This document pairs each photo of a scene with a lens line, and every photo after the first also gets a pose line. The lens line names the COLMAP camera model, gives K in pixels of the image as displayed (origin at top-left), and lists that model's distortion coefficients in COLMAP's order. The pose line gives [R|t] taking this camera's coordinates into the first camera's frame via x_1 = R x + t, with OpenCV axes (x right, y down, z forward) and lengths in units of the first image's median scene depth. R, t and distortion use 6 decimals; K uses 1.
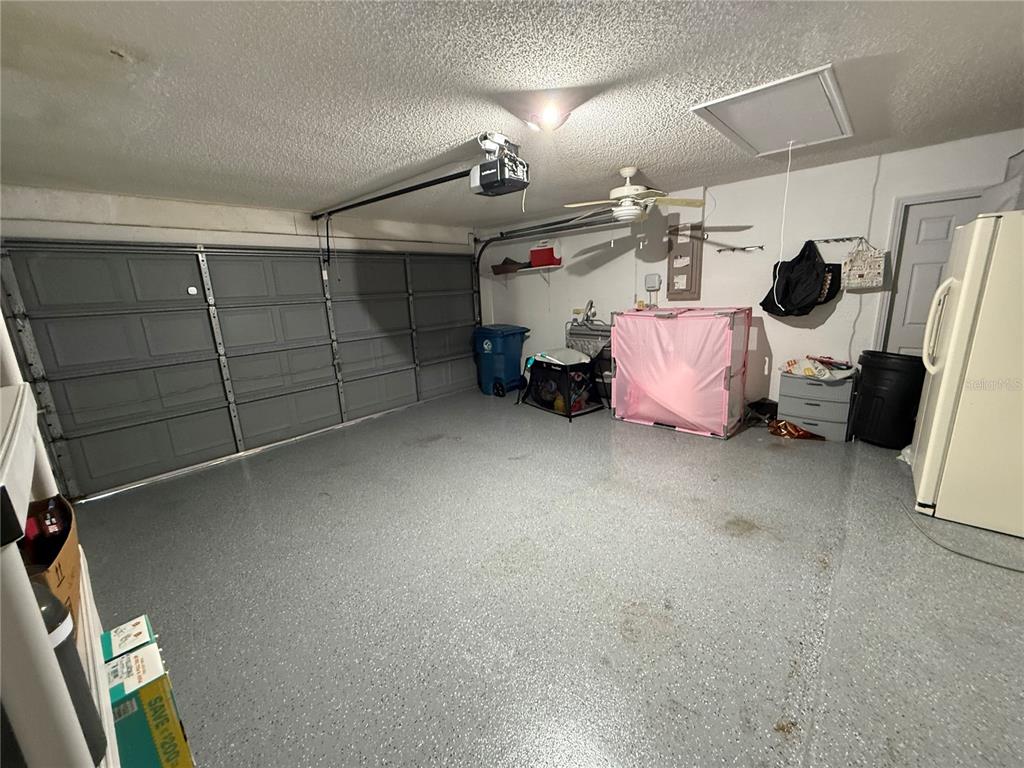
lens RADIAL K [[407.9, 0, 508.1], [0, 407.9, 382.1], [0, 0, 1]] dist [-0.000095, -0.000114]
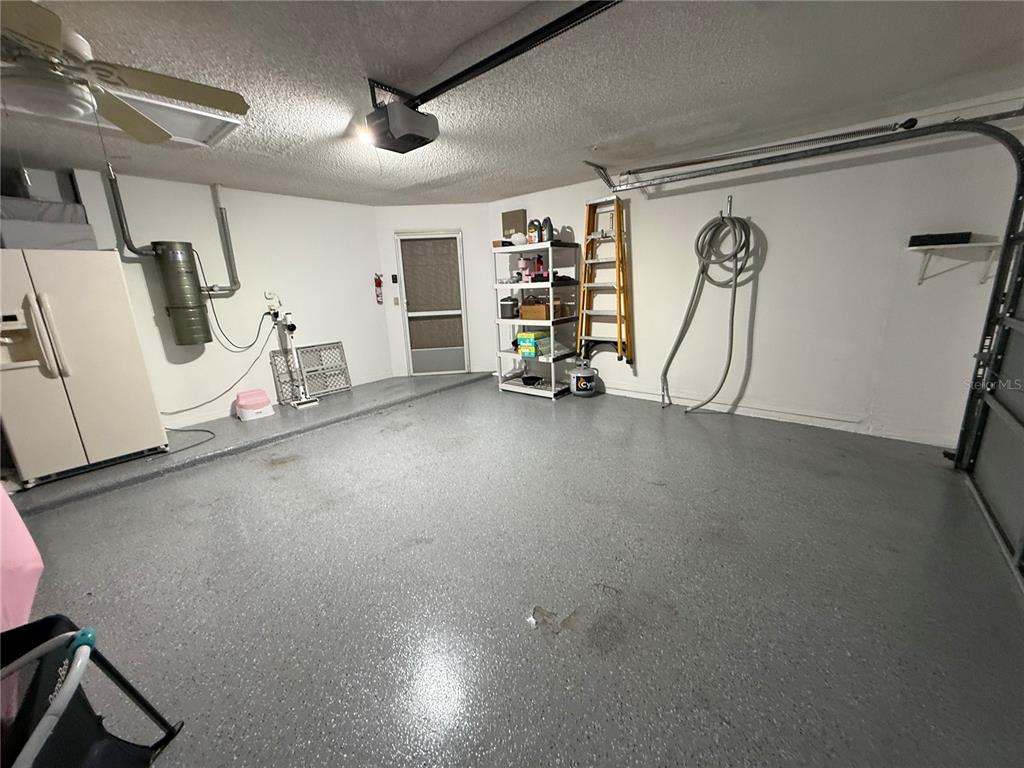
lens RADIAL K [[407.9, 0, 508.3], [0, 407.9, 384.5], [0, 0, 1]] dist [-0.000095, -0.000114]
pose [[-0.994851, 0.100550, -0.012704, -0.106075], [0.083841, 0.886919, 0.454253, -0.241245], [0.056943, 0.450849, -0.890782, 1.211601]]
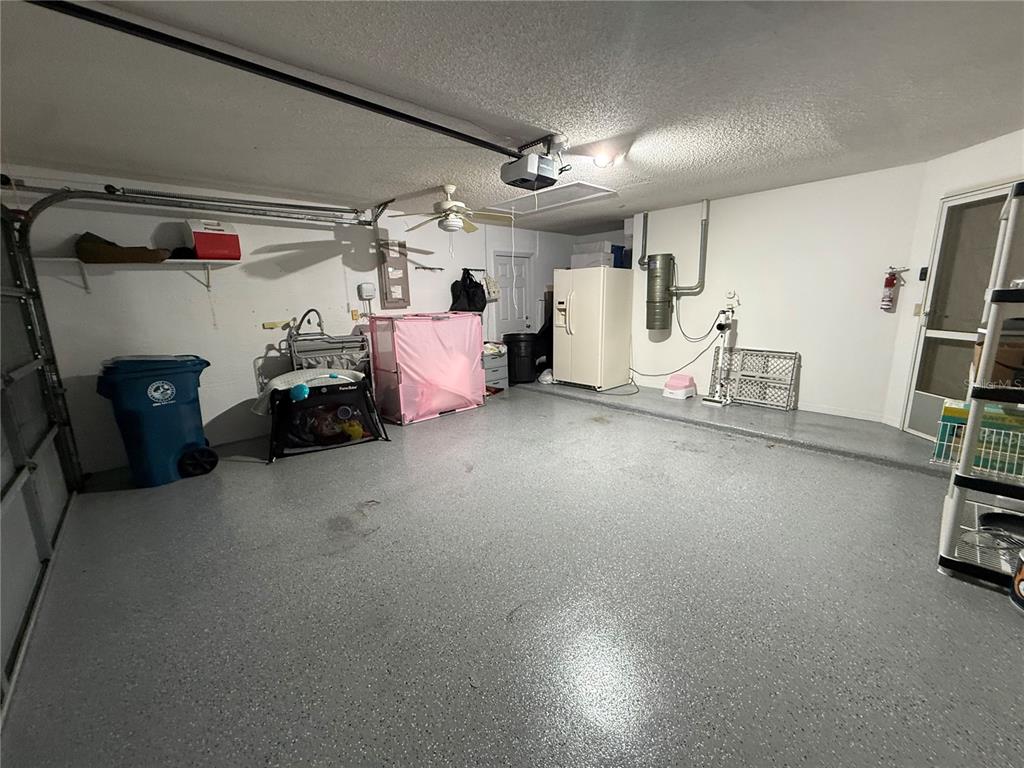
lens RADIAL K [[407.9, 0, 506.4], [0, 407.9, 382.9], [0, 0, 1]] dist [-0.000095, -0.000114]
pose [[0.105601, -0.156551, 0.982008, -0.697848], [0.240217, 0.962299, 0.127577, -0.078391], [-0.964958, 0.222423, 0.139226, 0.630002]]
